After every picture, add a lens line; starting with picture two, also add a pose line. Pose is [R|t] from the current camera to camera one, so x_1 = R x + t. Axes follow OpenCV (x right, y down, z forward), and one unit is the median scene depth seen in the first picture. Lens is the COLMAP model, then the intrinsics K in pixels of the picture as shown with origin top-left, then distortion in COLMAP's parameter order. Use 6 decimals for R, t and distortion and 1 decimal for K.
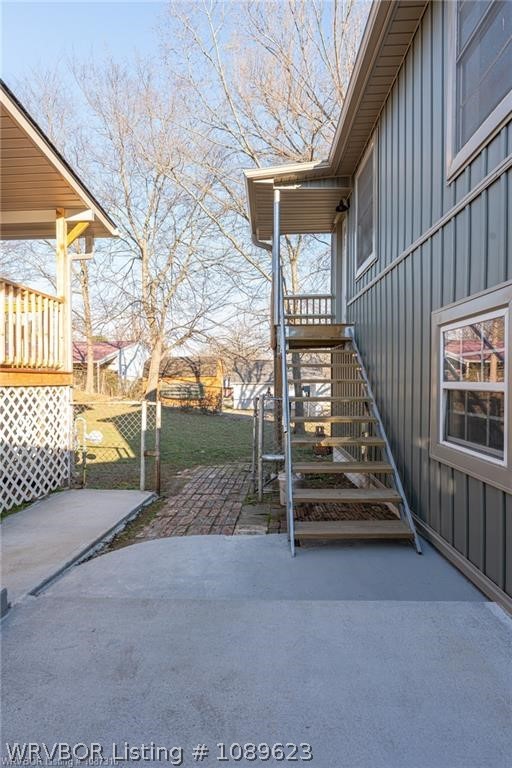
lens RADIAL K [[419.5, 0, 255.1], [0, 419.5, 381.9], [0, 0, 1]] dist [-0.000013, 0.000043]
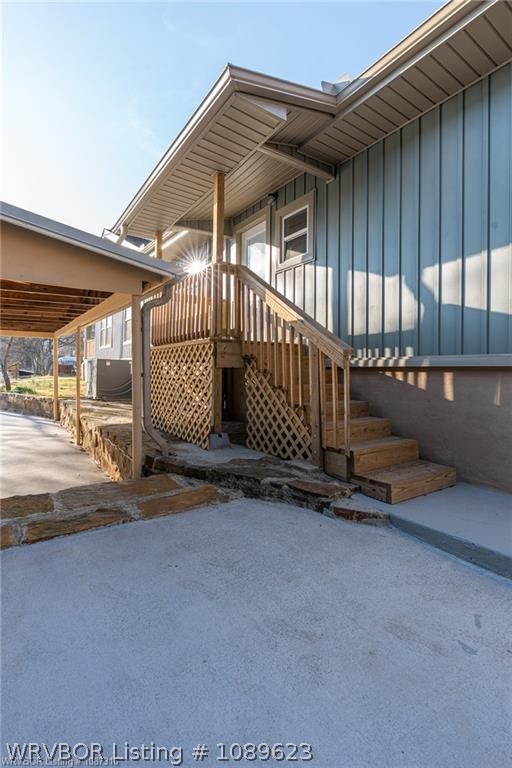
lens RADIAL K [[346.9, 0, 255.2], [0, 346.9, 381.4], [0, 0, 1]] dist [-0.001616, -0.000059]
pose [[-0.812006, -0.000534, -0.583648, 0.432759], [-0.010284, 0.999857, 0.013393, 0.110748], [0.583558, 0.016877, -0.811896, 1.460560]]
